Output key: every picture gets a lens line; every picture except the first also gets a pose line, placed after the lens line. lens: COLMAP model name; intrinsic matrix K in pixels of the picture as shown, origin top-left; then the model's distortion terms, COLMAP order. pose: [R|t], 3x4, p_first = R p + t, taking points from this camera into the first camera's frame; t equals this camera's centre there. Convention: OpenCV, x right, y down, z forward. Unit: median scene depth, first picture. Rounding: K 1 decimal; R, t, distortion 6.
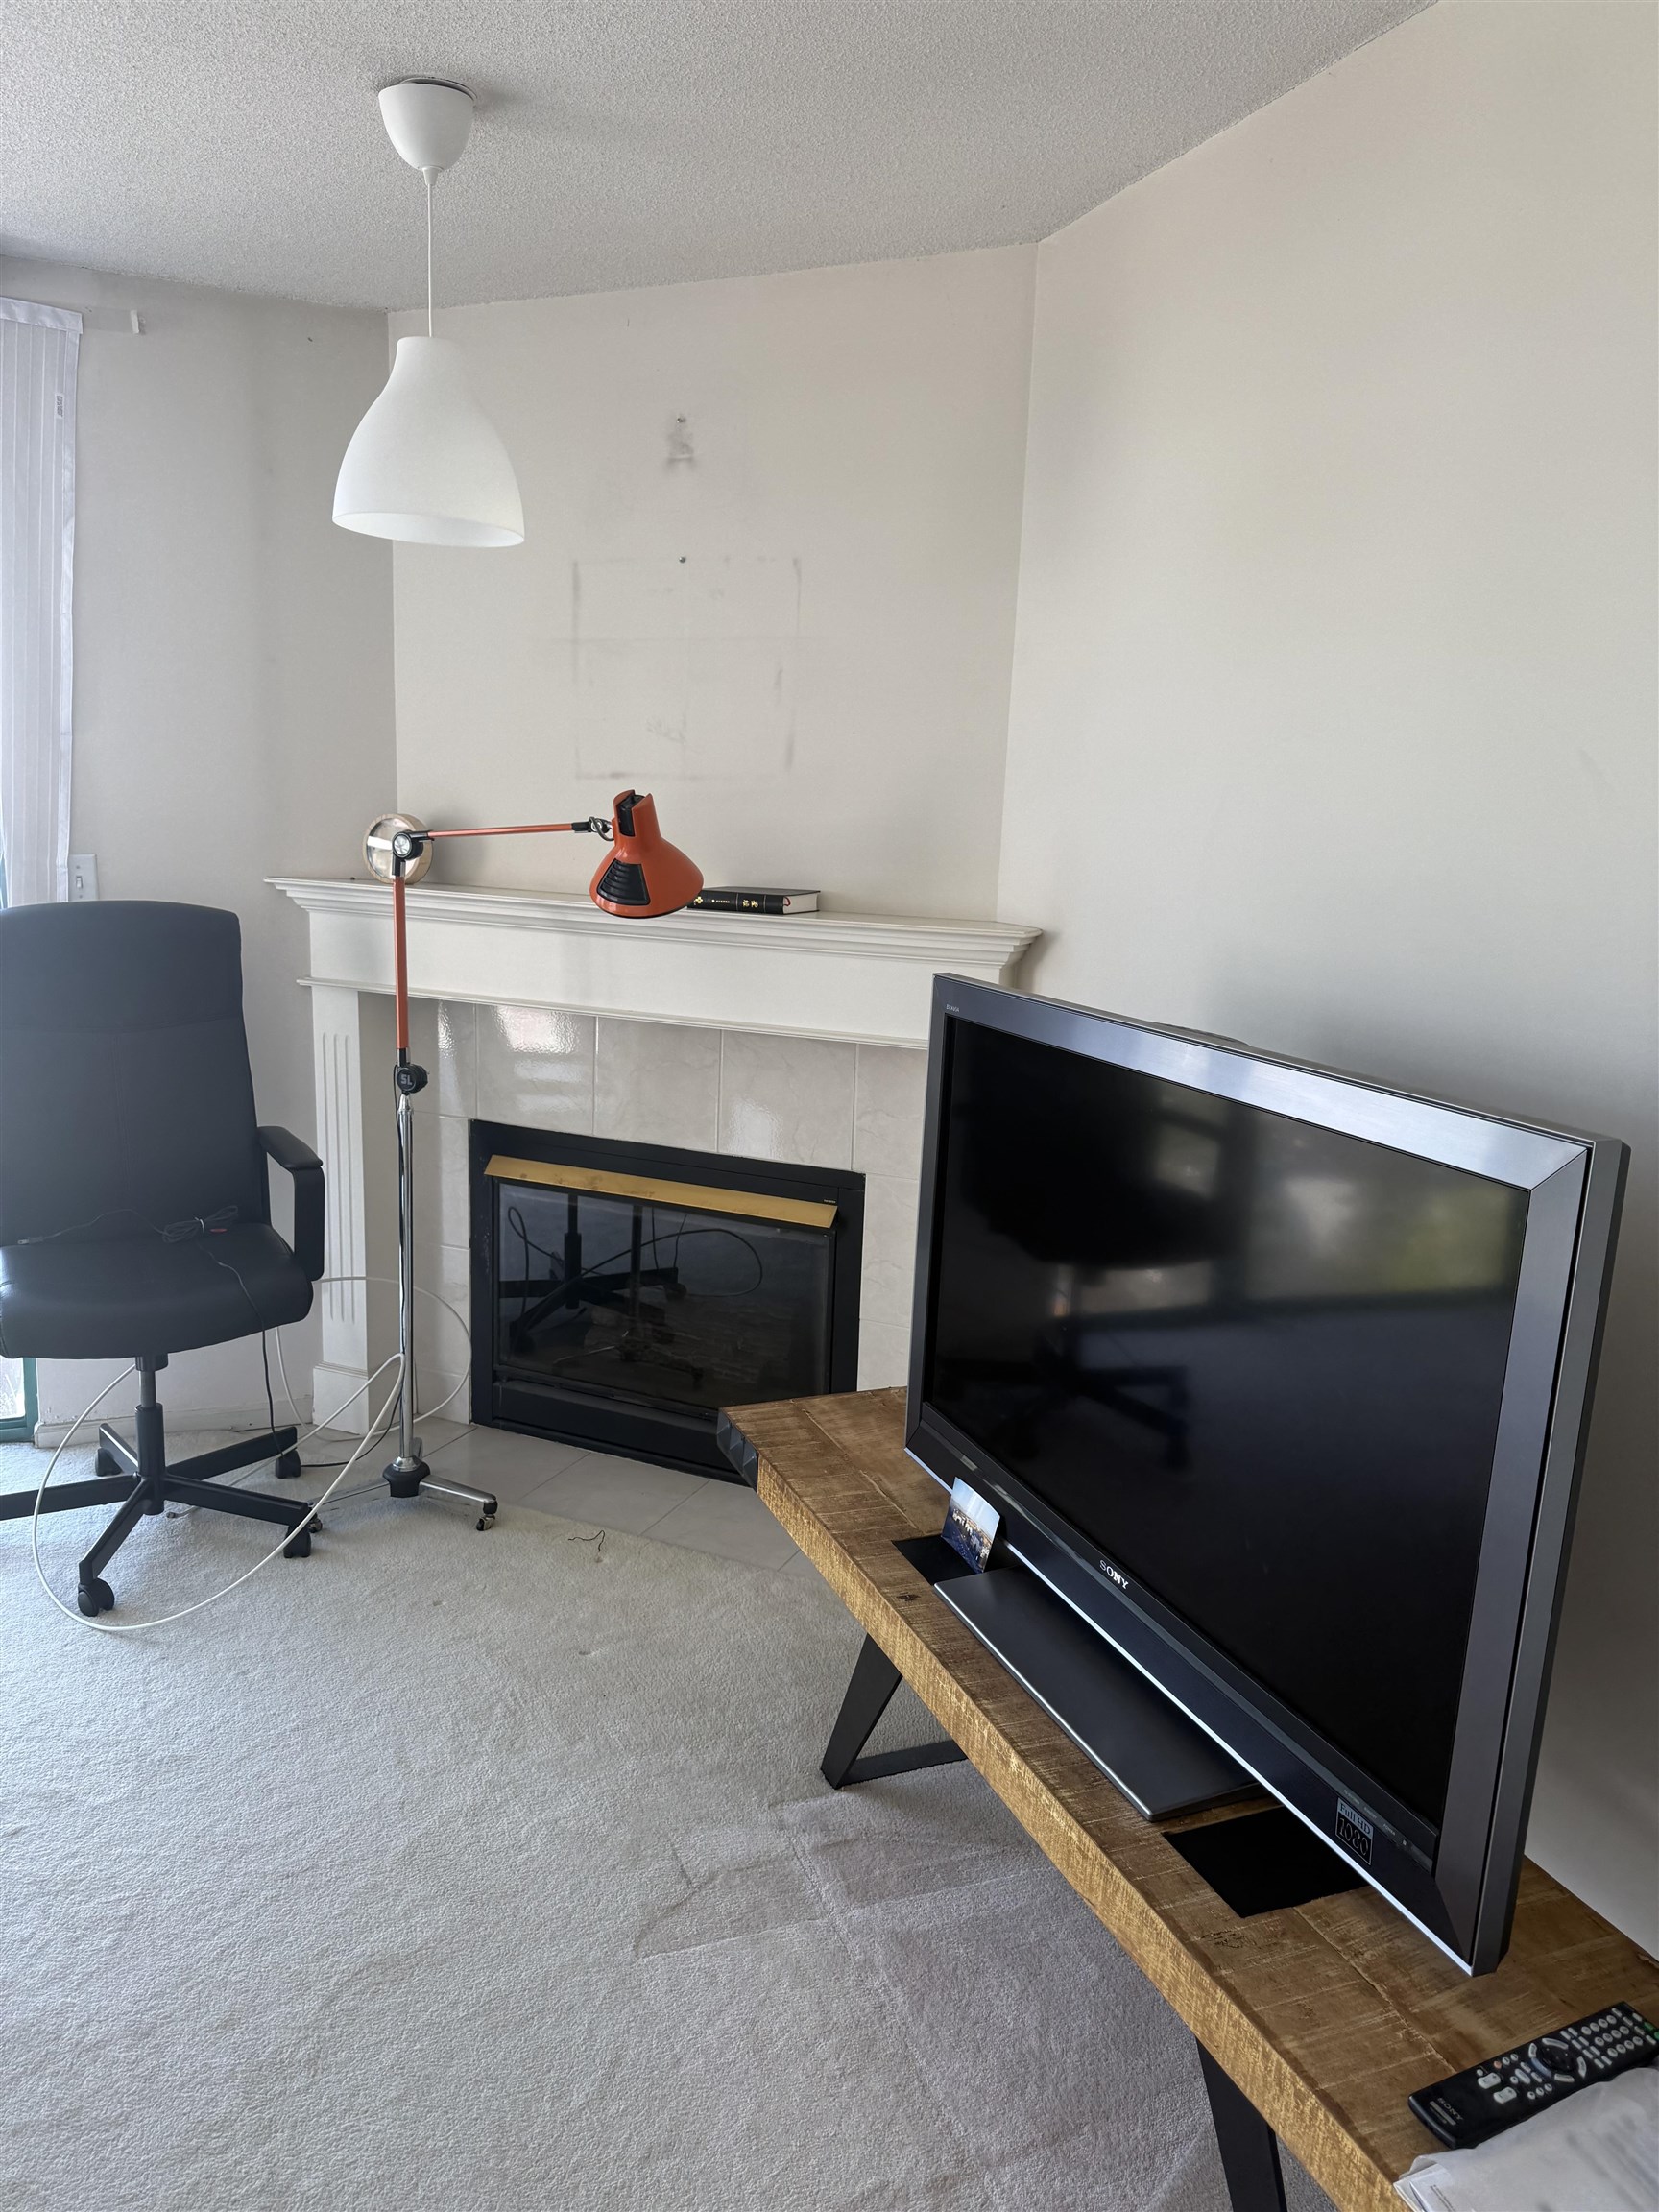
lens RADIAL K [[1527.9, 0, 789.9], [0, 1527.9, 1128.9], [0, 0, 1]] dist [0.095115, -0.193606]
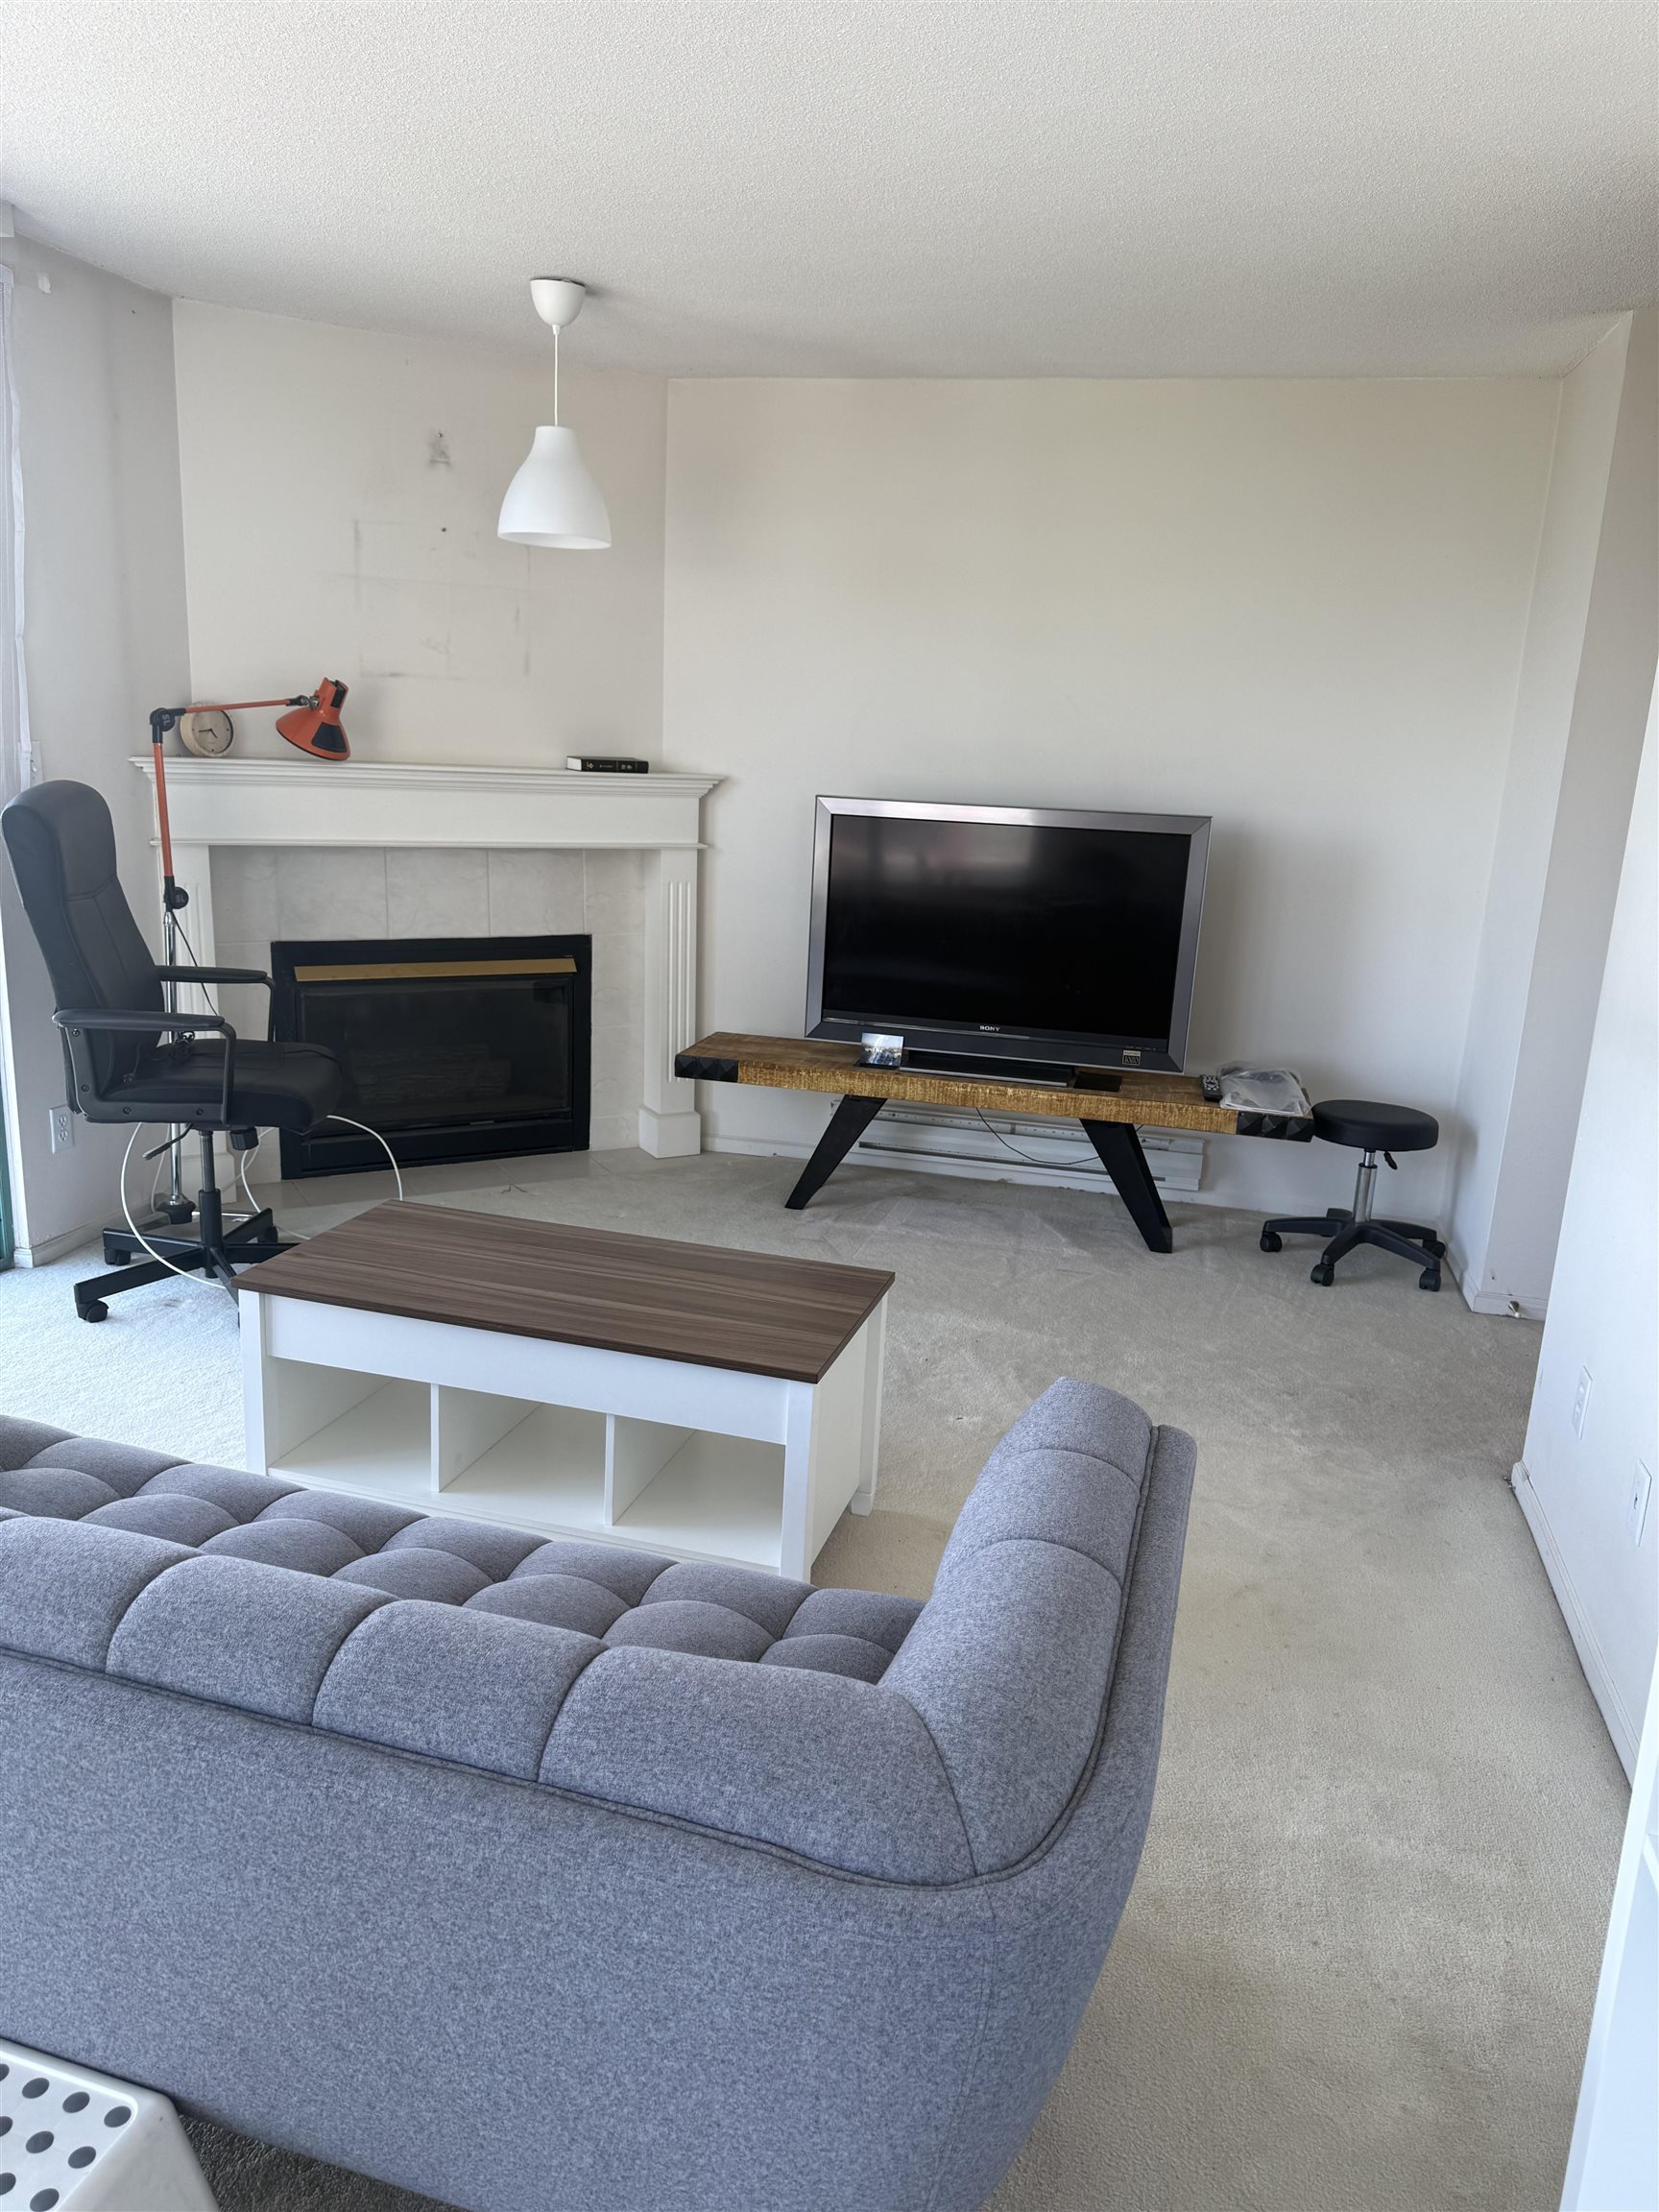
lens RADIAL K [[1527.9, 0, 789.9], [0, 1527.9, 1128.9], [0, 0, 1]] dist [0.095115, -0.193606]
pose [[0.604704, -0.217228, 0.766254, -1.134498], [0.130428, 0.976107, 0.173791, -0.023314], [-0.785698, -0.005151, 0.618589, -0.179737]]
